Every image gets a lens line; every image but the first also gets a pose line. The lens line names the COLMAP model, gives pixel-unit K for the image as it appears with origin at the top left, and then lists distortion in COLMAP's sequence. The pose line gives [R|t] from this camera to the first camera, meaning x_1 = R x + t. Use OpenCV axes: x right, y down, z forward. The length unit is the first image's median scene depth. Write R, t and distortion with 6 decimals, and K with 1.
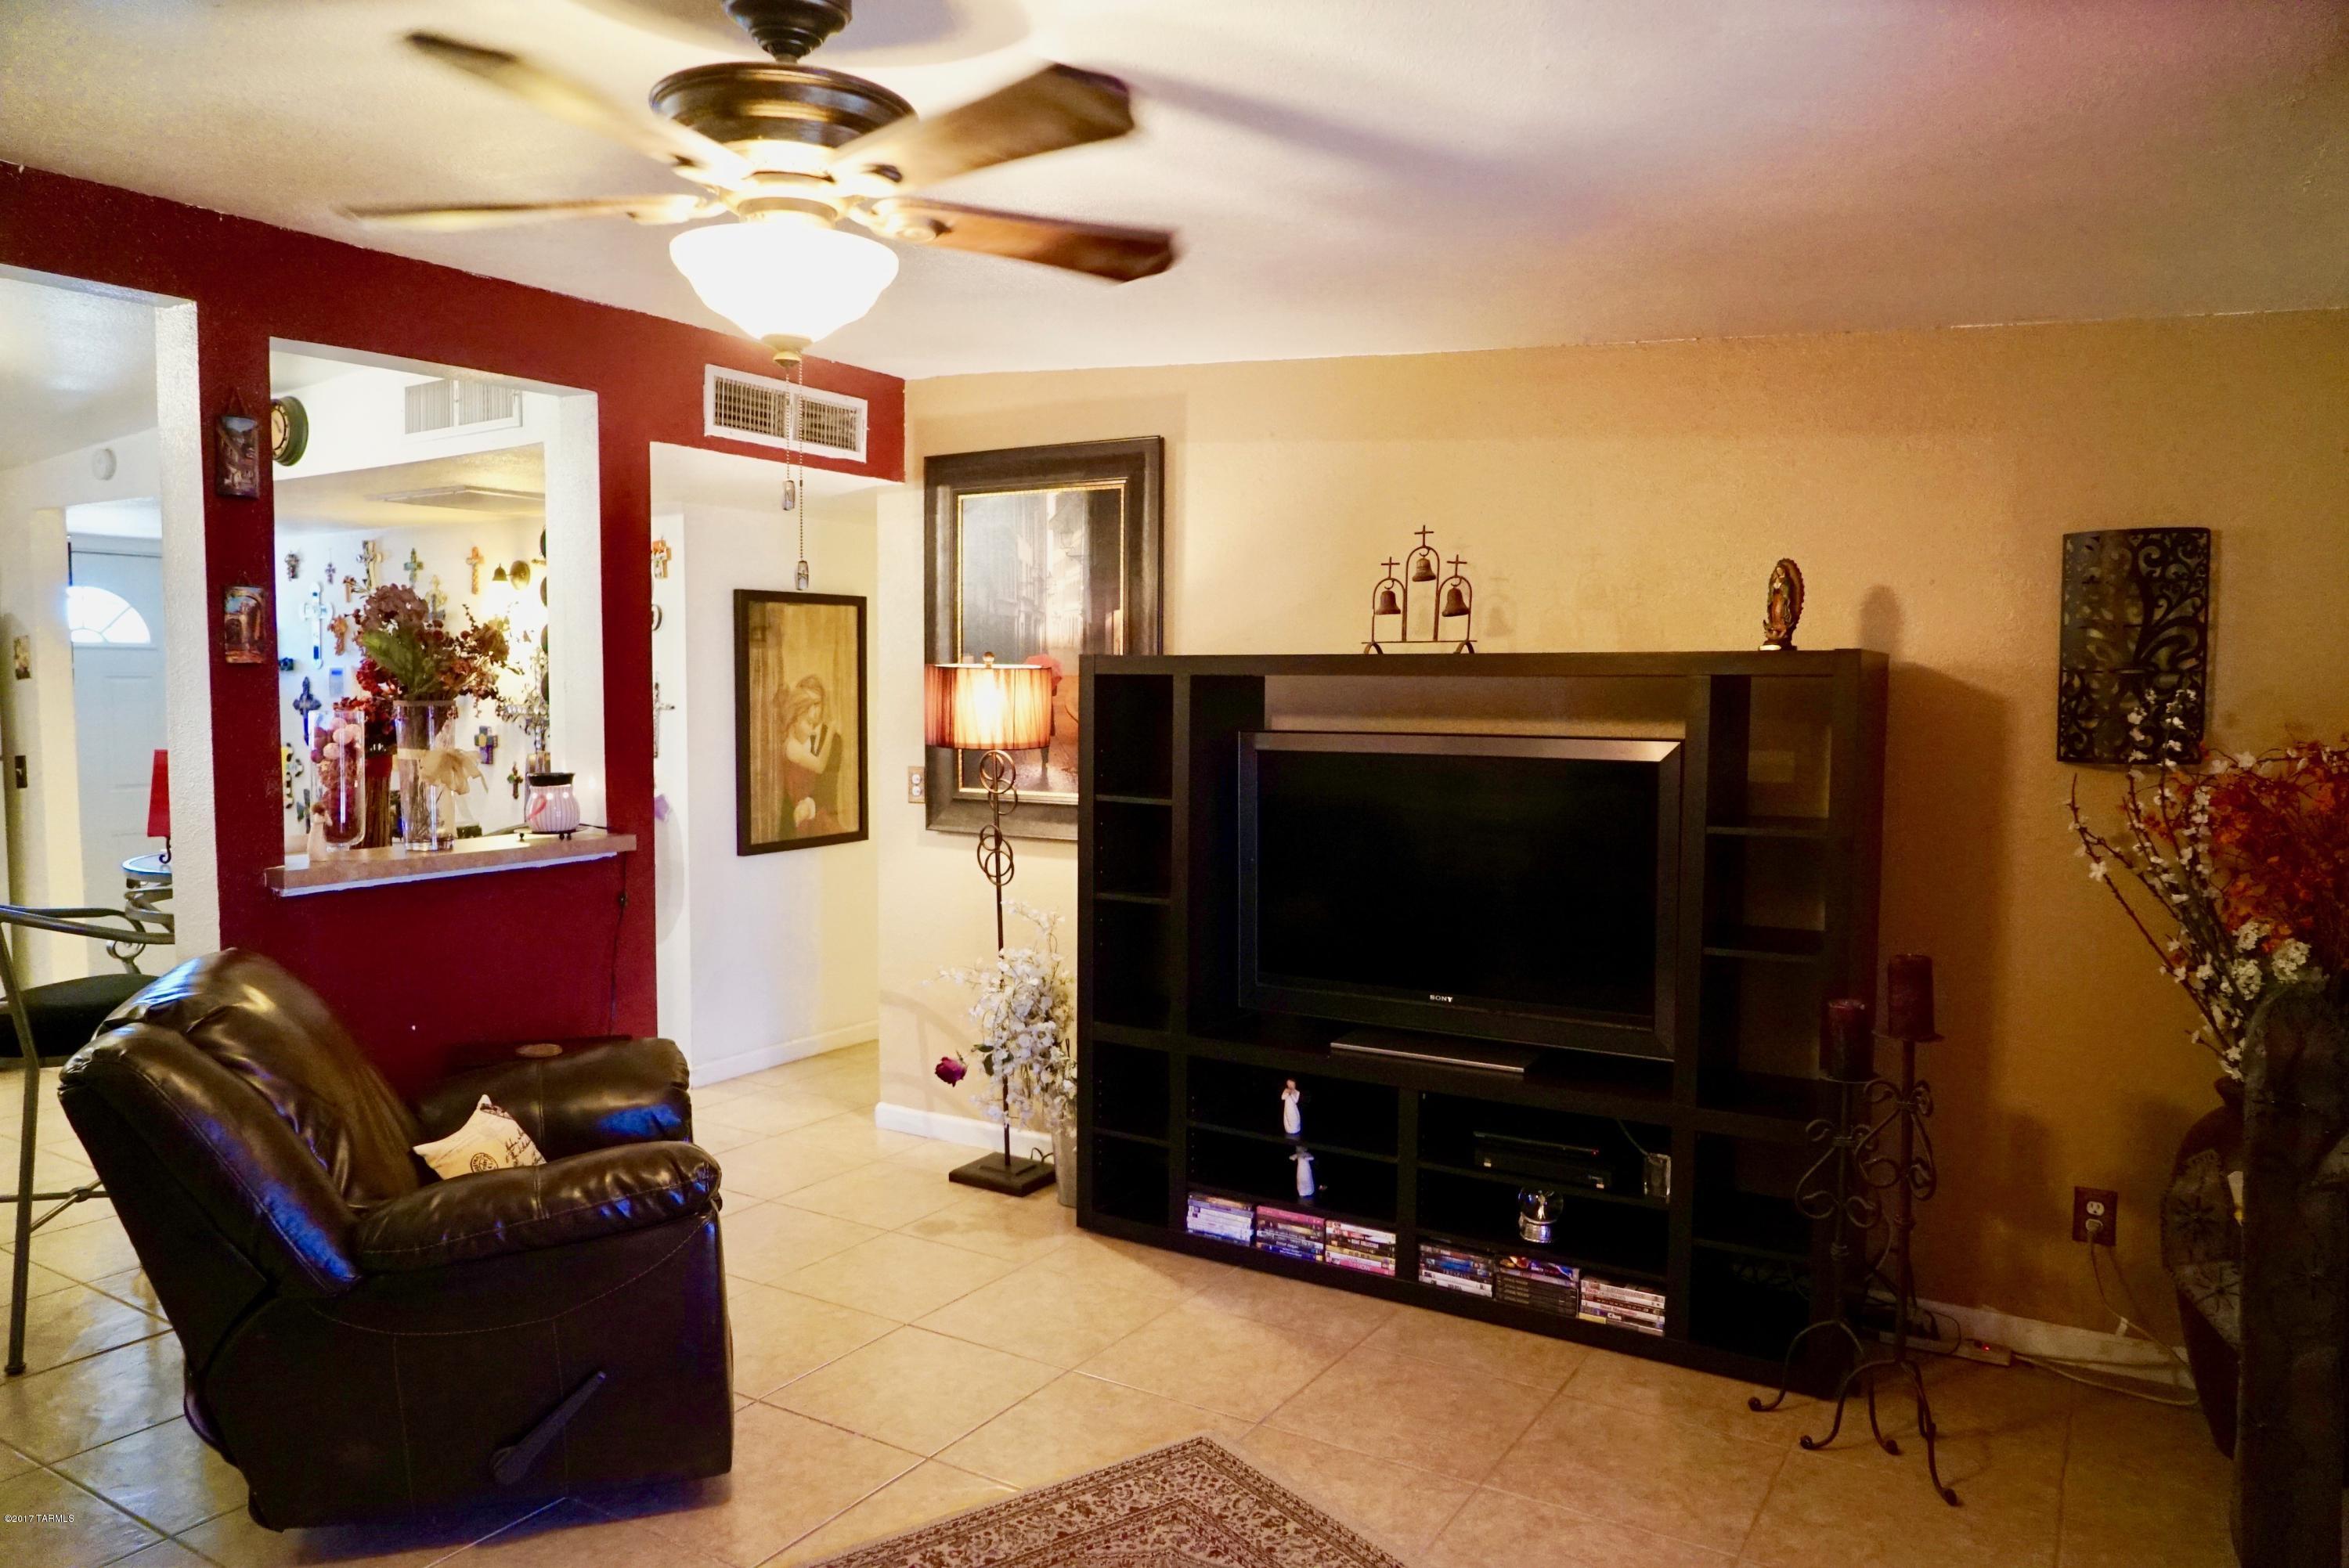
lens RADIAL K [[1583.6, 0, 1168.8], [0, 1583.6, 775.1], [0, 0, 1]] dist [-0.026153, 0.024554]
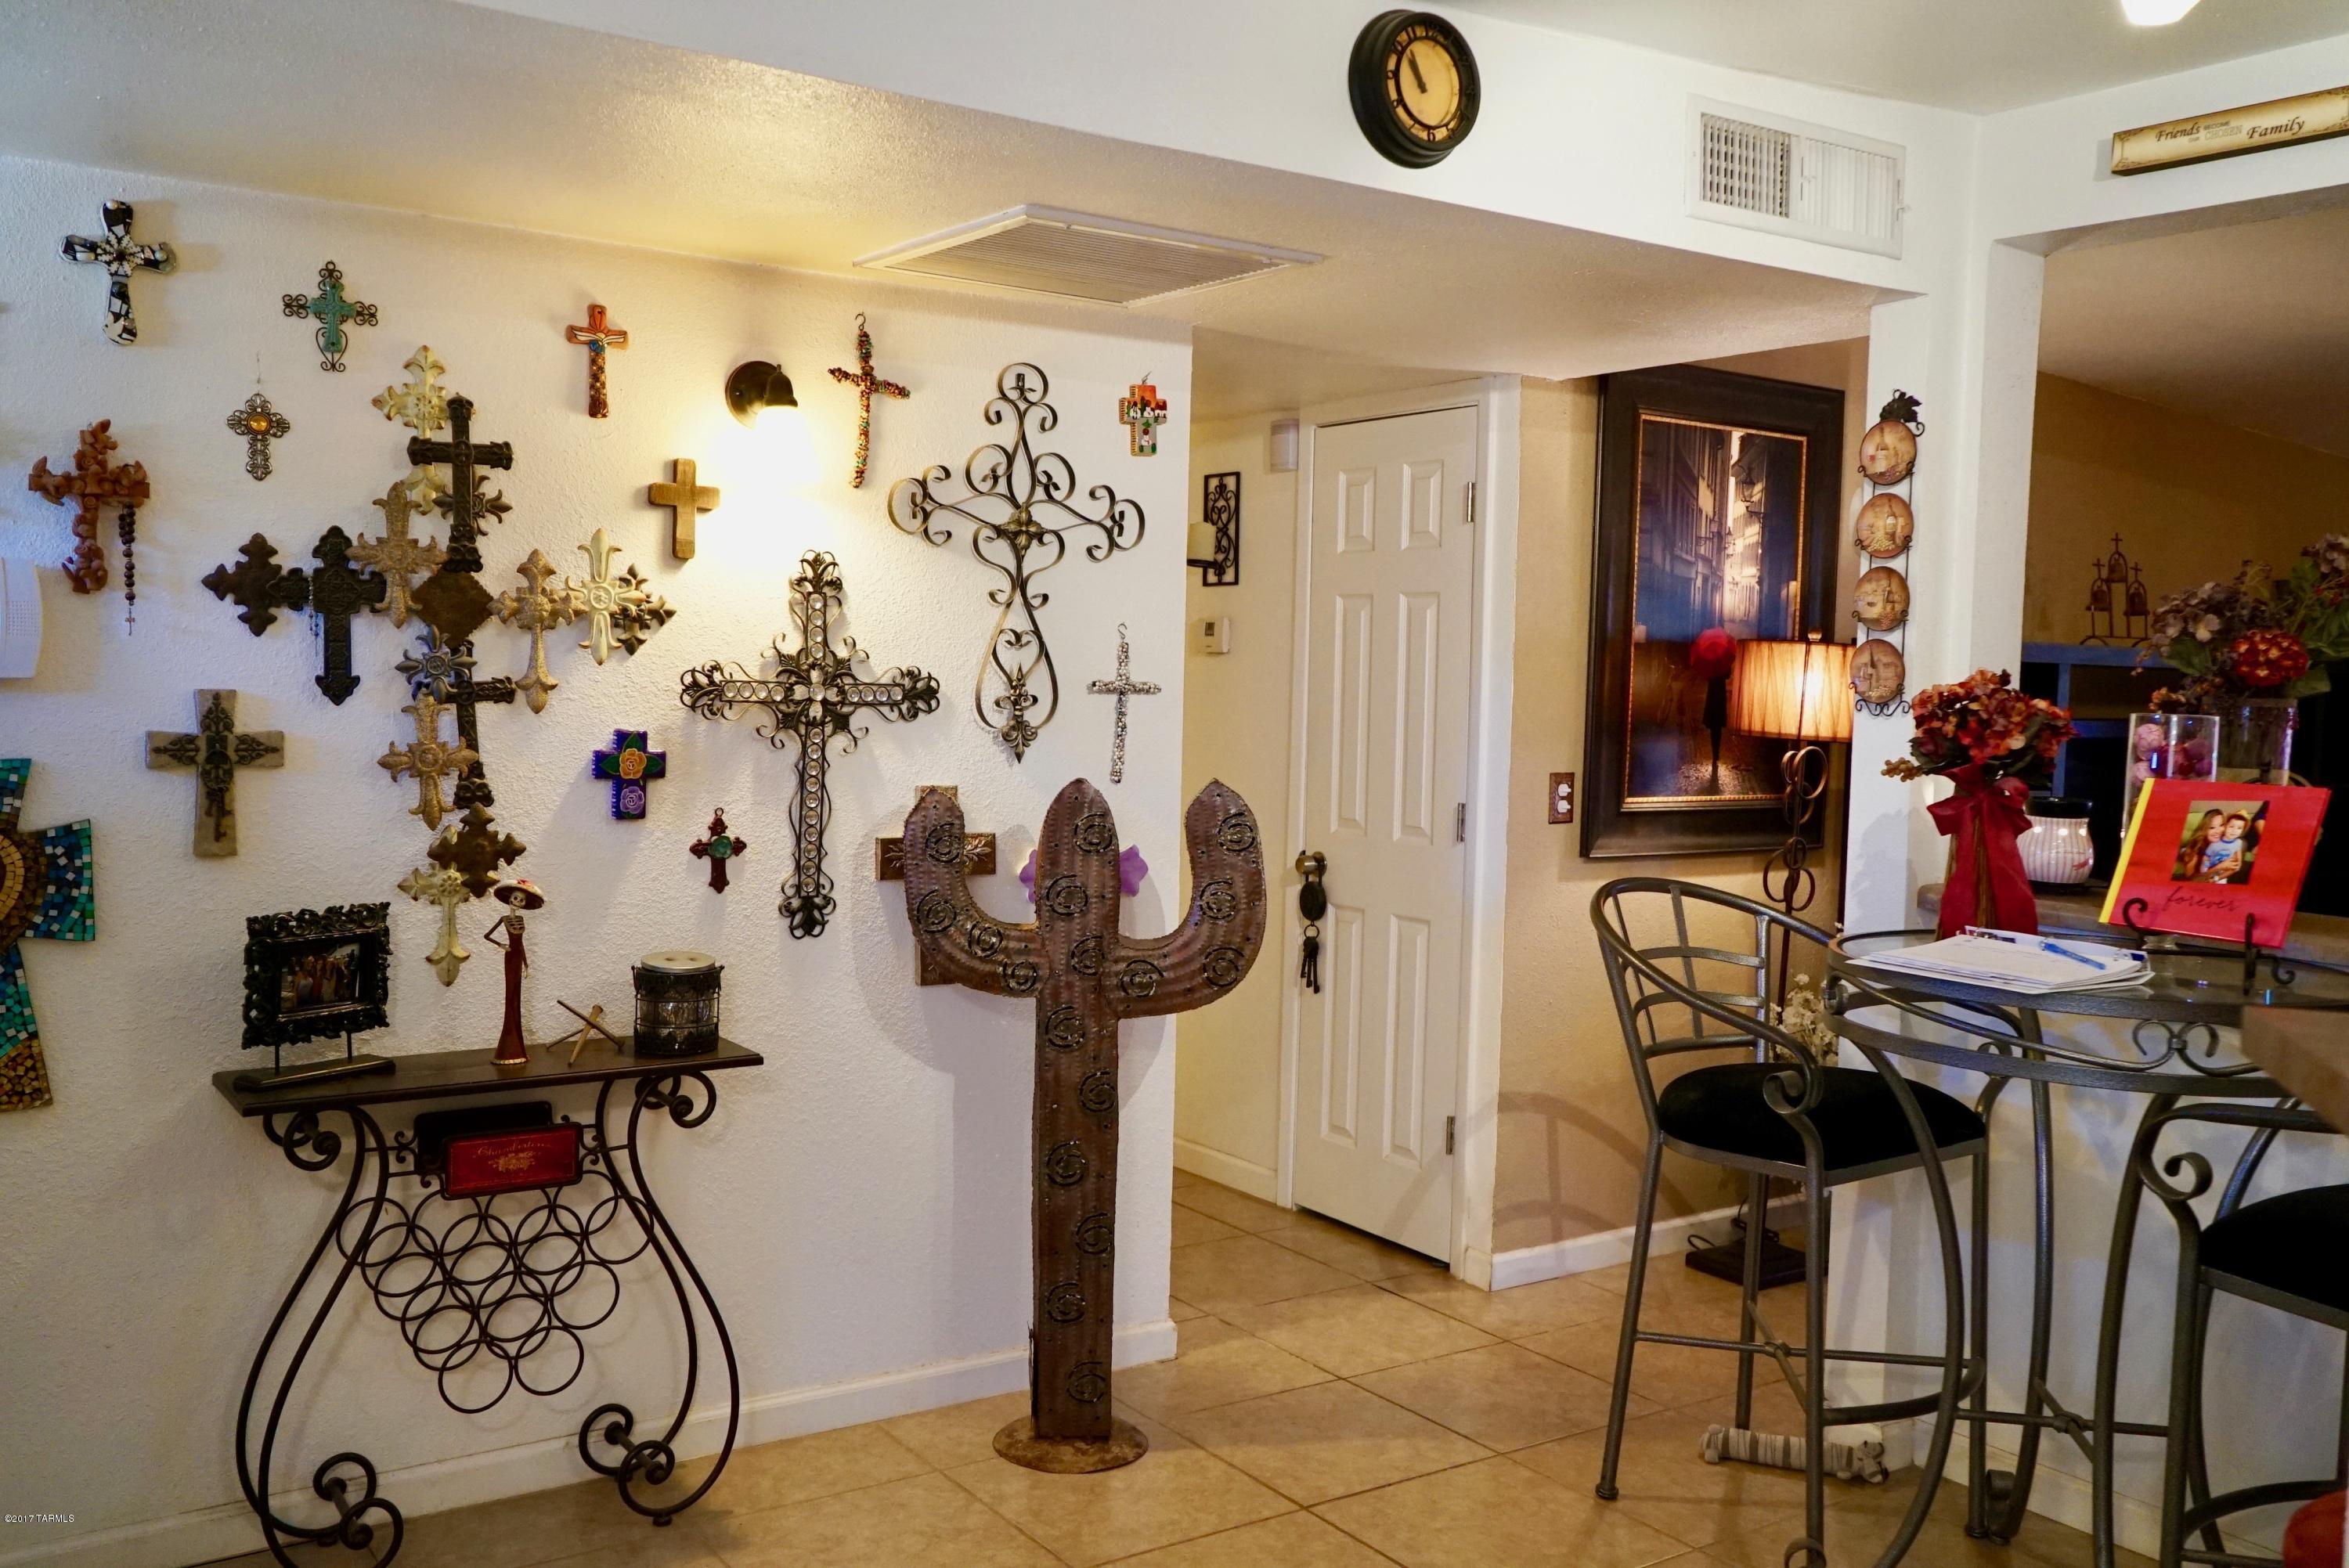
lens RADIAL K [[2006.4, 0, 1162.1], [0, 2006.4, 773.8], [0, 0, 1]] dist [0.004699, 0.001720]
pose [[0.395169, -0.039190, 0.917772, -1.163916], [0.031575, 0.999079, 0.029066, -0.040852], [-0.918066, 0.017492, 0.396042, 0.867249]]
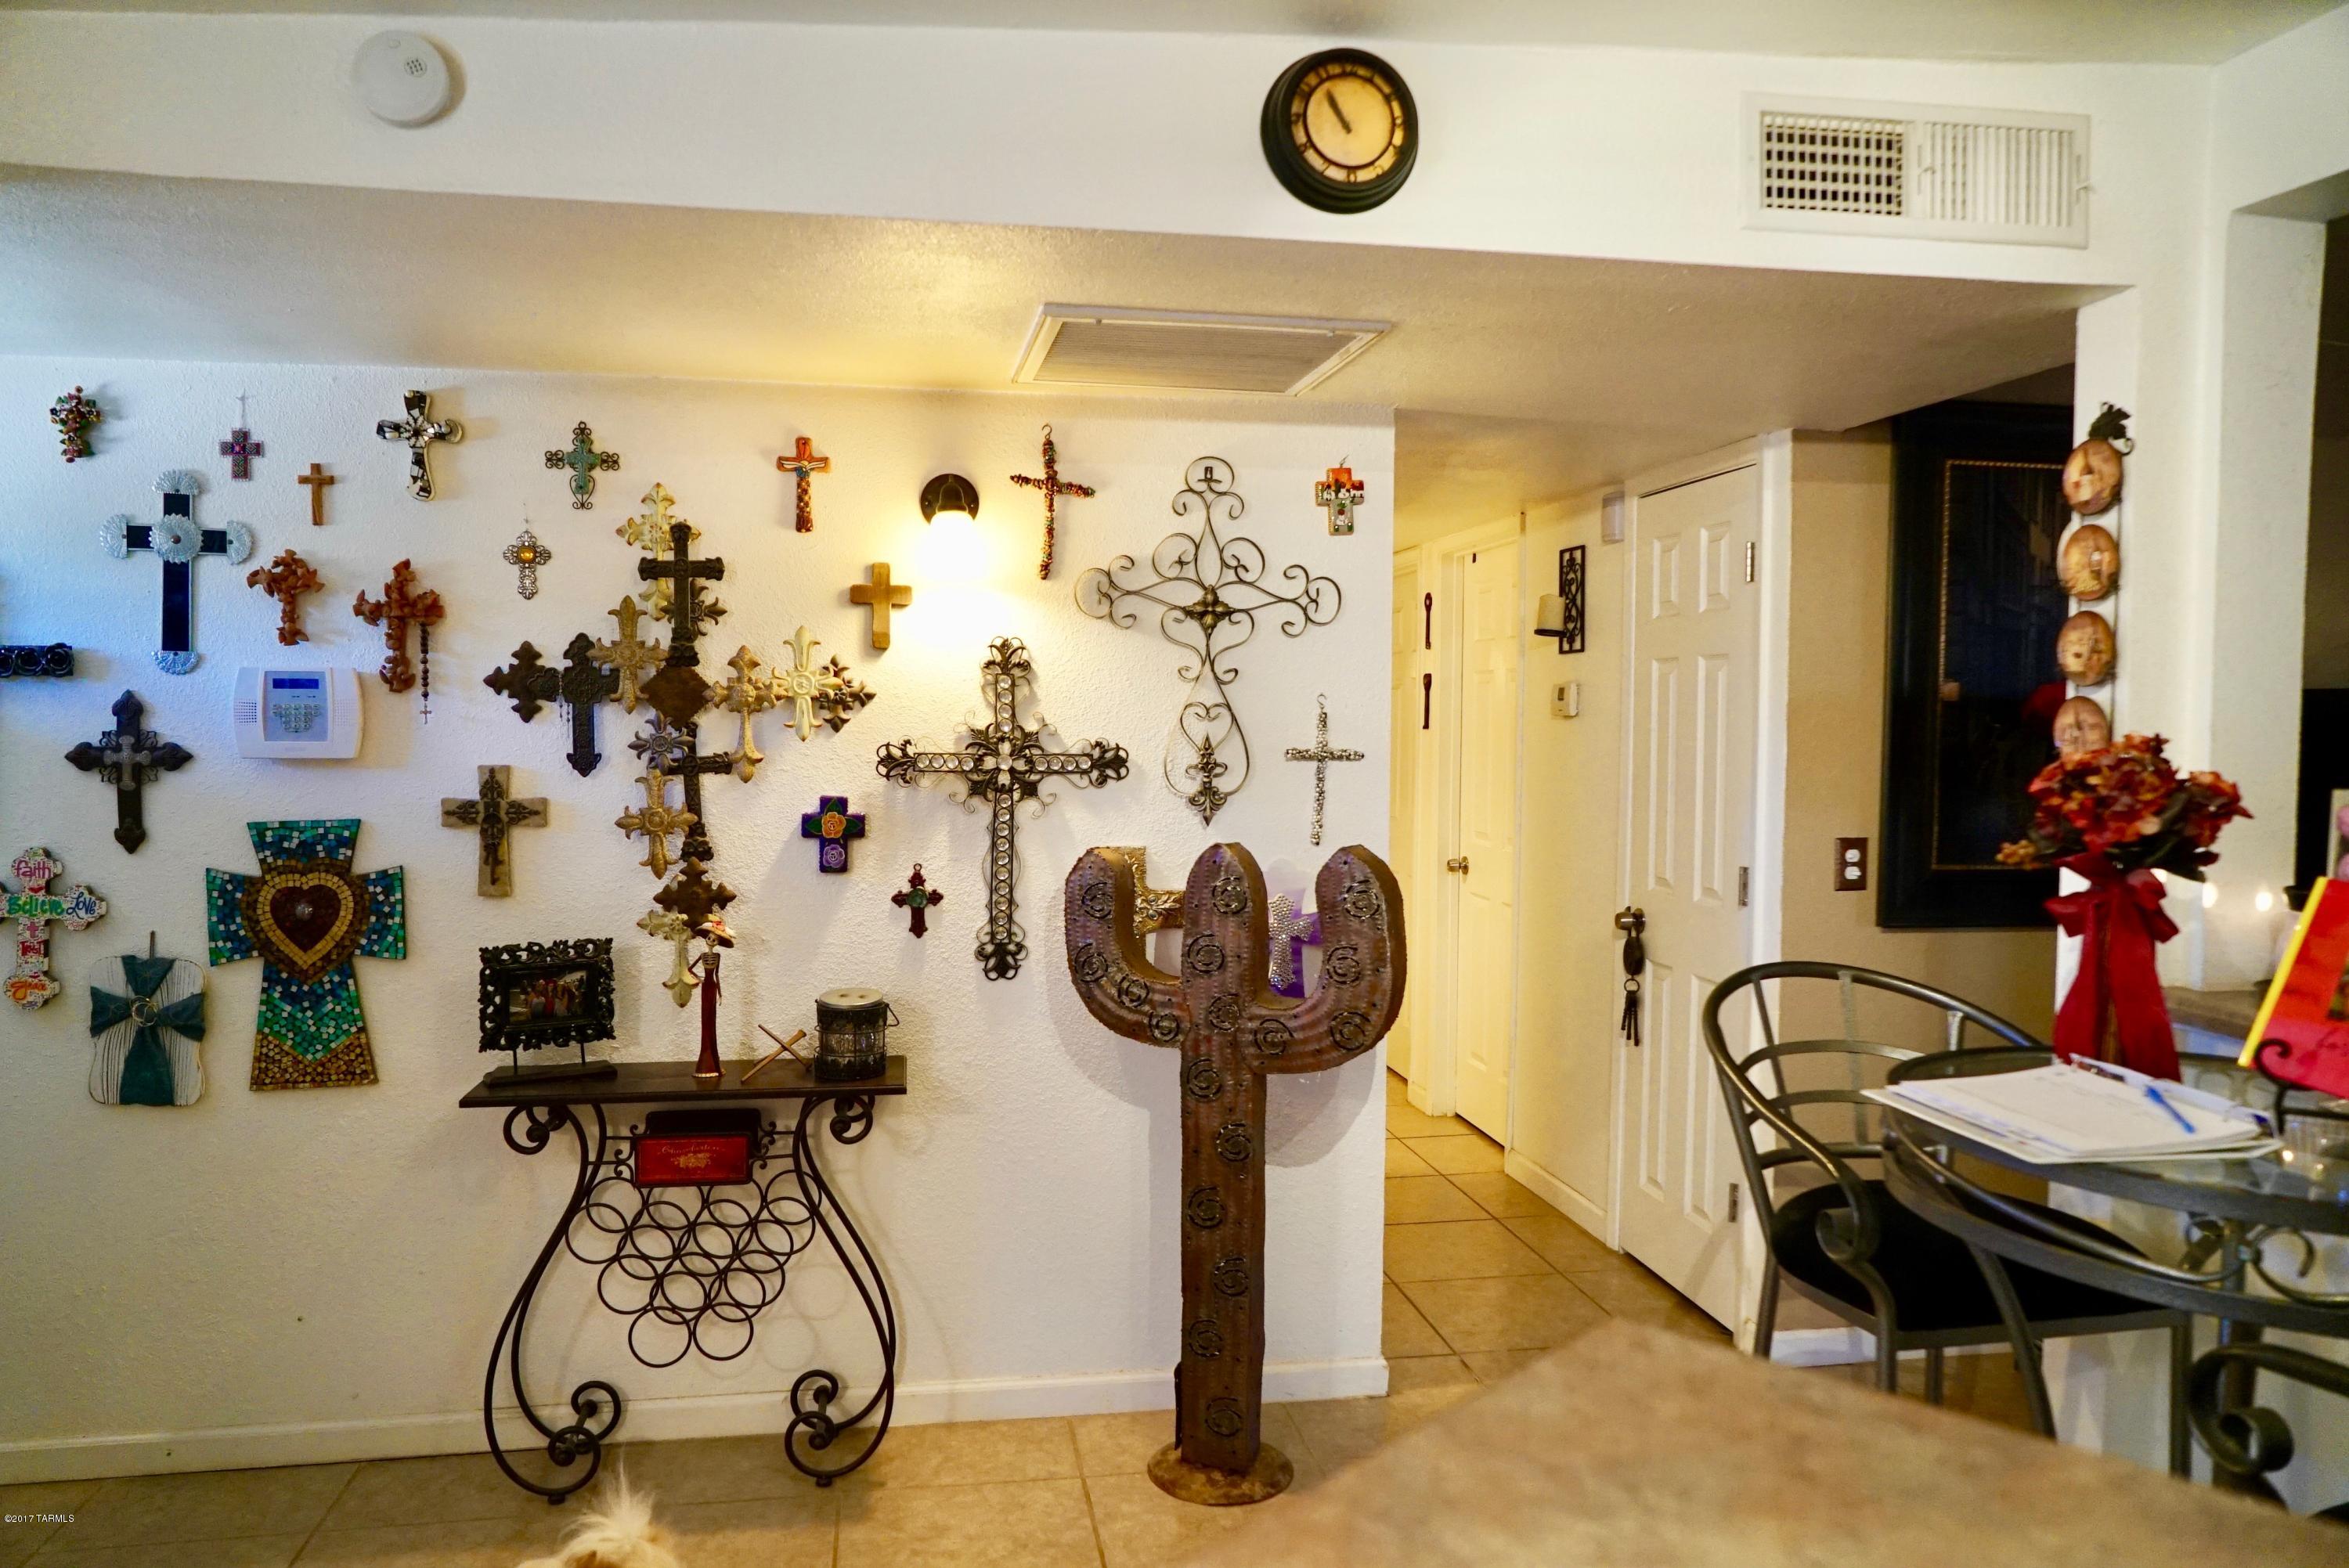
lens RADIAL K [[1583.6, 0, 1165.8], [0, 1583.6, 777.8], [0, 0, 1]] dist [-0.026153, 0.024554]
pose [[0.744034, -0.021246, 0.667804, -0.916839], [0.031984, 0.999481, -0.003837, -0.042359], [-0.667376, 0.024214, 0.744327, 0.738737]]
